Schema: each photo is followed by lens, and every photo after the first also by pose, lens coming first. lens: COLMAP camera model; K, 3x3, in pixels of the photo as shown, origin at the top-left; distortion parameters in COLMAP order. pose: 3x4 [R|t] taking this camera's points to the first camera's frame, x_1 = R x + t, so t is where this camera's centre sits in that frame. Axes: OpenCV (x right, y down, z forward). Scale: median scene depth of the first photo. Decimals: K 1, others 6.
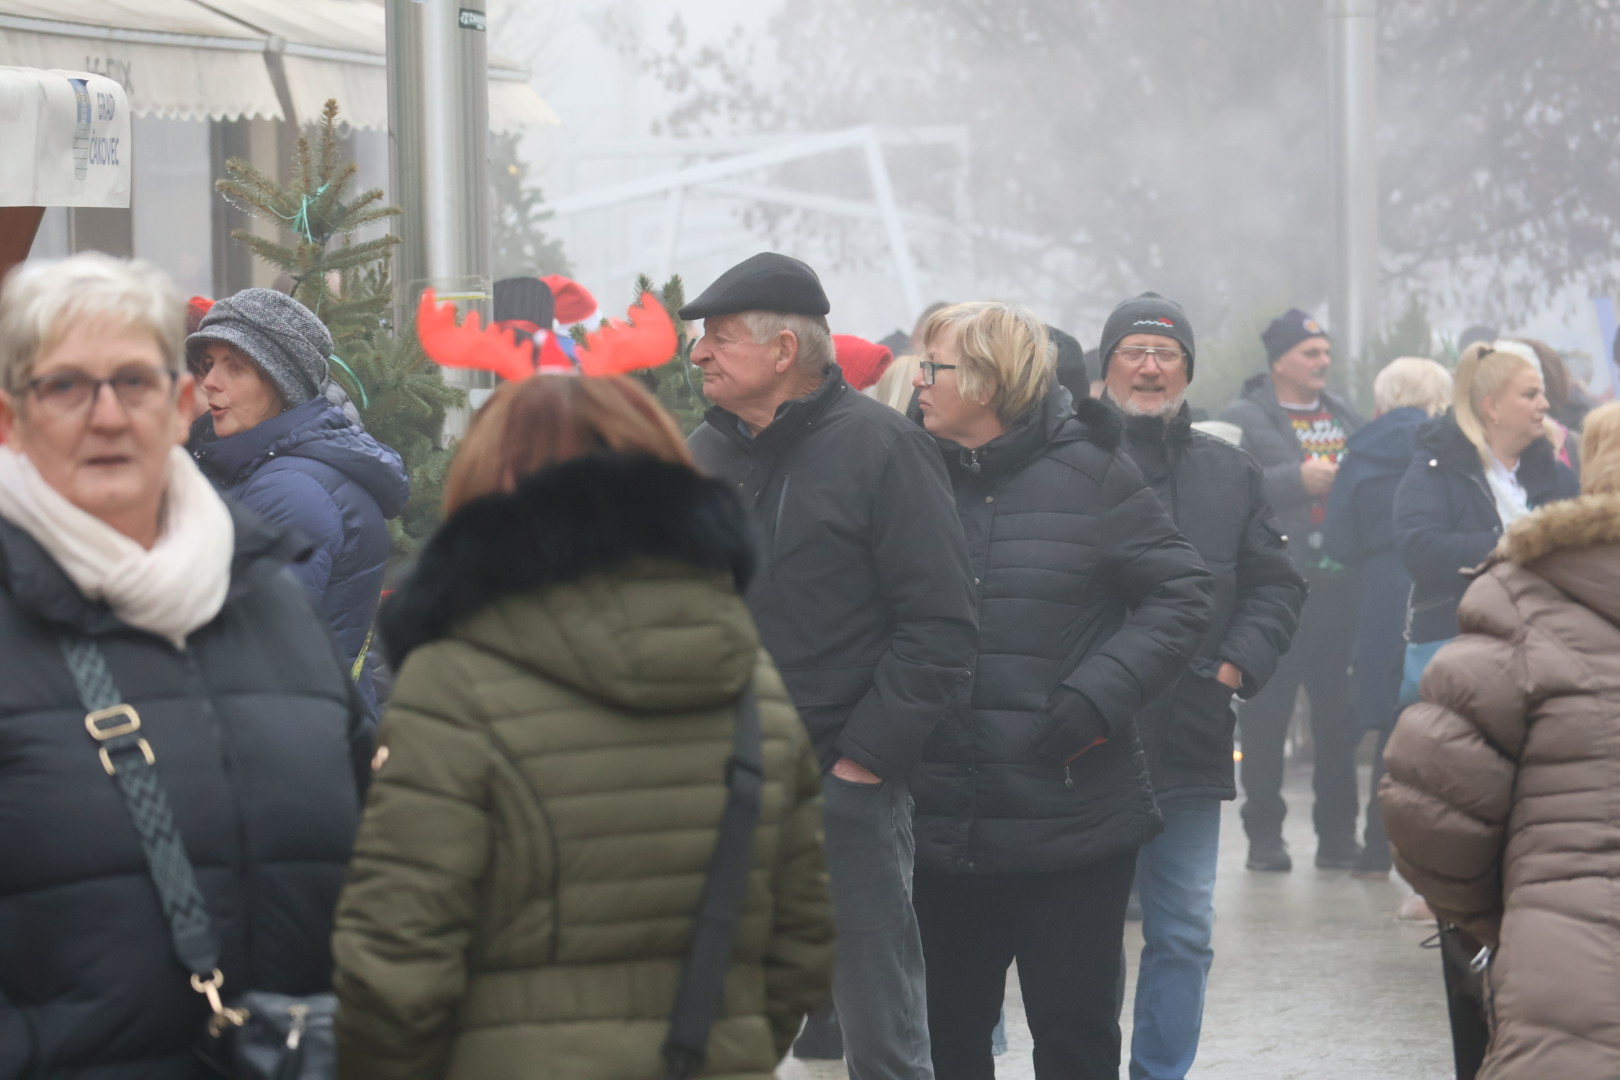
lens RADIAL K [[11074.0, 0, 806.5], [0, 11074.0, 544.9], [0, 0, 1]] dist [2.041758, 0.000000]
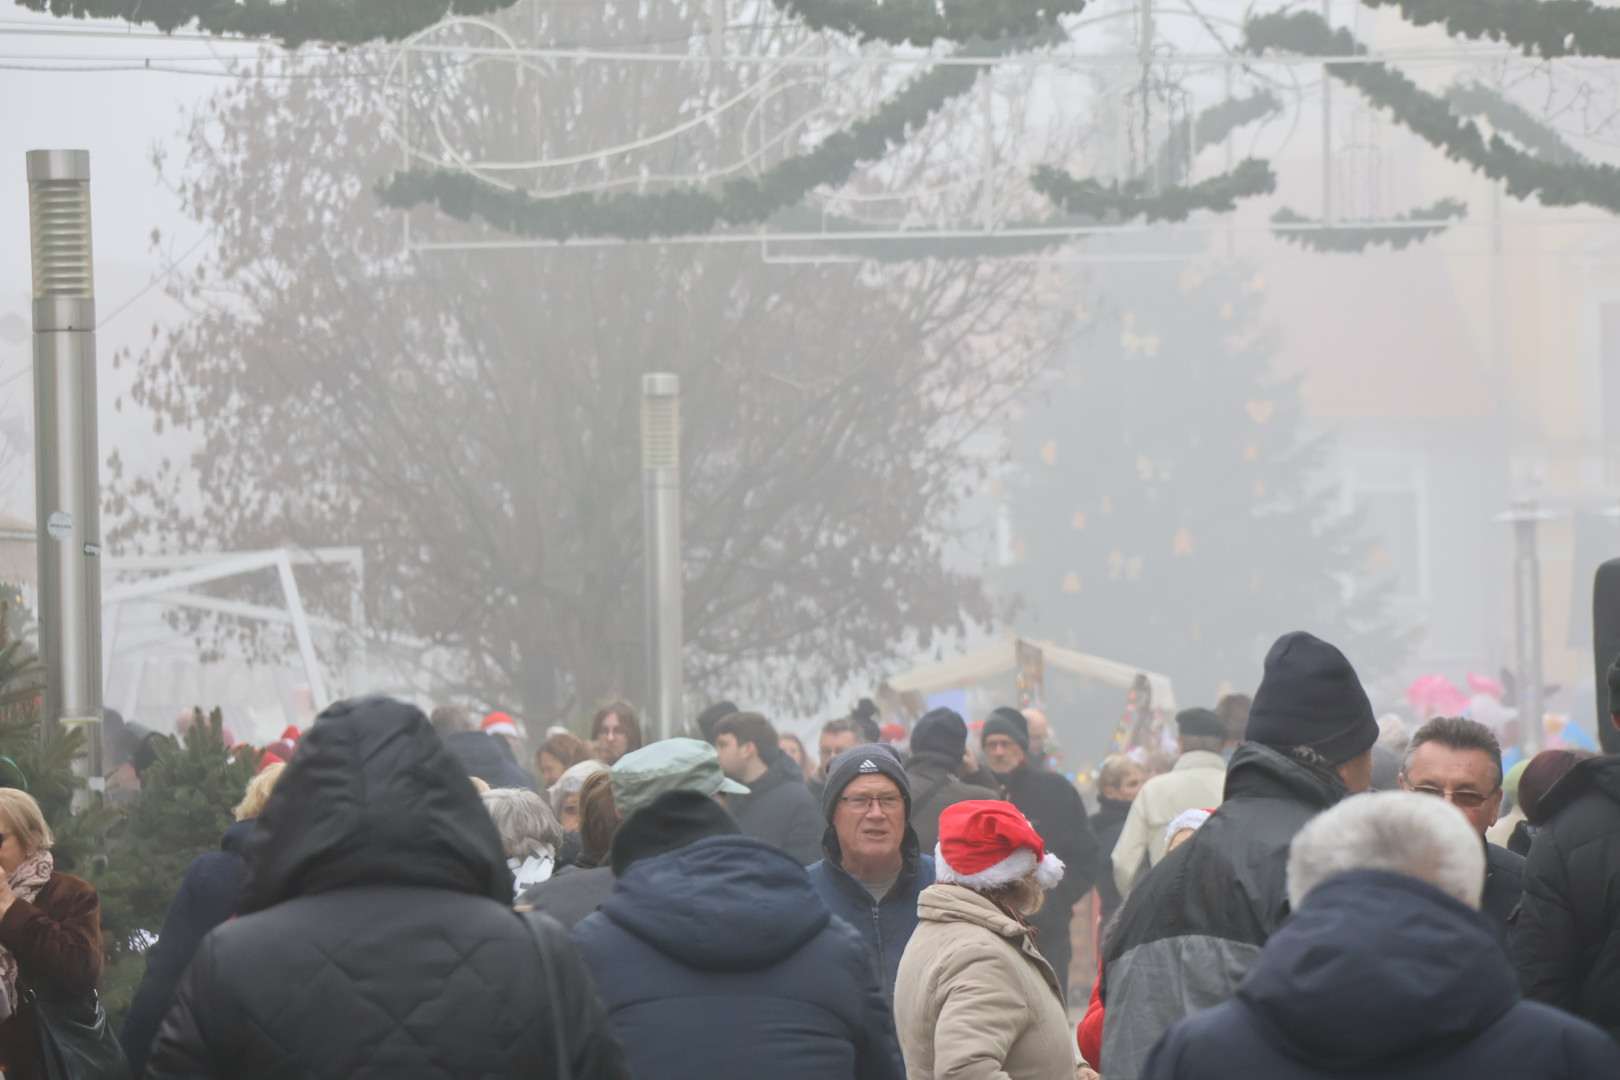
lens RADIAL K [[11074.0, 0, 808.8], [0, 11074.0, 544.4], [0, 0, 1]] dist [2.041758, 0.000000]
pose [[0.998320, 0.004170, 0.057795, -0.006488], [-0.002278, 0.999460, -0.032780, 0.001682], [-0.057901, 0.032593, 0.997790, -0.205905]]
